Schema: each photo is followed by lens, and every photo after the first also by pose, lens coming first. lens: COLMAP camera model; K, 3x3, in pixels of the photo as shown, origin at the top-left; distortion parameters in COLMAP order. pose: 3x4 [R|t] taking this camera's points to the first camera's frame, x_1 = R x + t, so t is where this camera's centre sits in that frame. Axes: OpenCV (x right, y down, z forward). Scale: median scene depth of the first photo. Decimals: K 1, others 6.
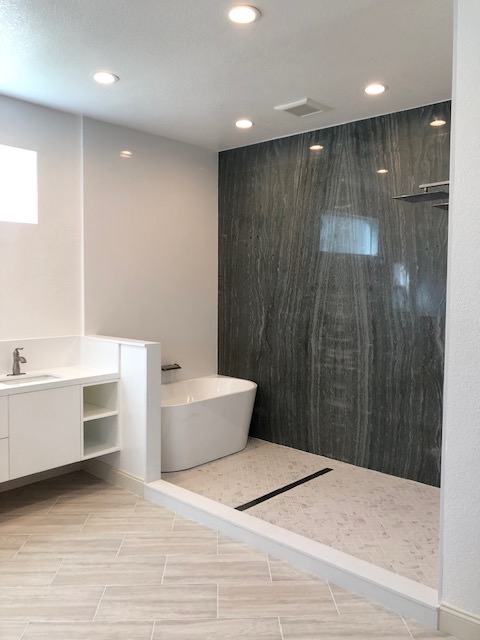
lens RADIAL K [[527.0, 0, 240.5], [0, 527.0, 301.8], [0, 0, 1]] dist [0.041650, -0.006388]
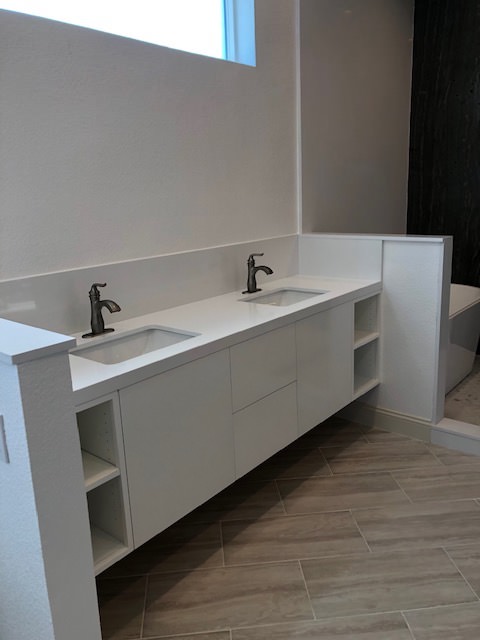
lens RADIAL K [[523.9, 0, 241.7], [0, 523.9, 307.4], [0, 0, 1]] dist [0.048215, -0.069535]
pose [[0.997664, -0.056493, 0.038395, -0.405250], [0.048093, 0.980126, 0.192457, 0.019855], [-0.048505, -0.190161, 0.980554, 0.270706]]
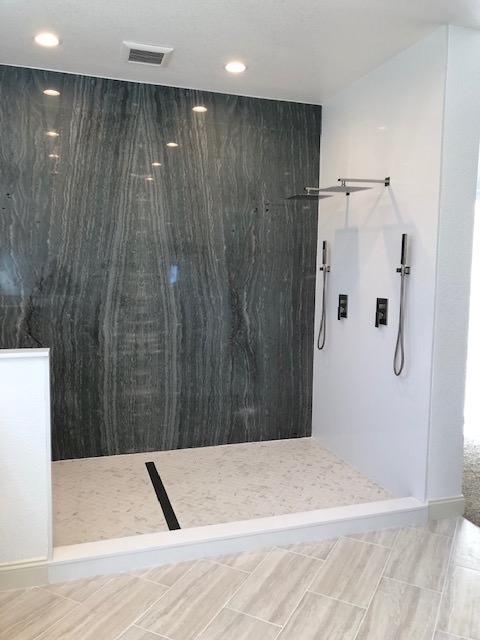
lens RADIAL K [[523.9, 0, 241.7], [0, 523.9, 307.4], [0, 0, 1]] dist [0.048215, -0.069535]
pose [[0.493211, -0.062324, 0.867674, -0.527400], [0.020473, 0.997986, 0.060046, -0.005542], [-0.869669, -0.011851, 0.493493, 0.409872]]
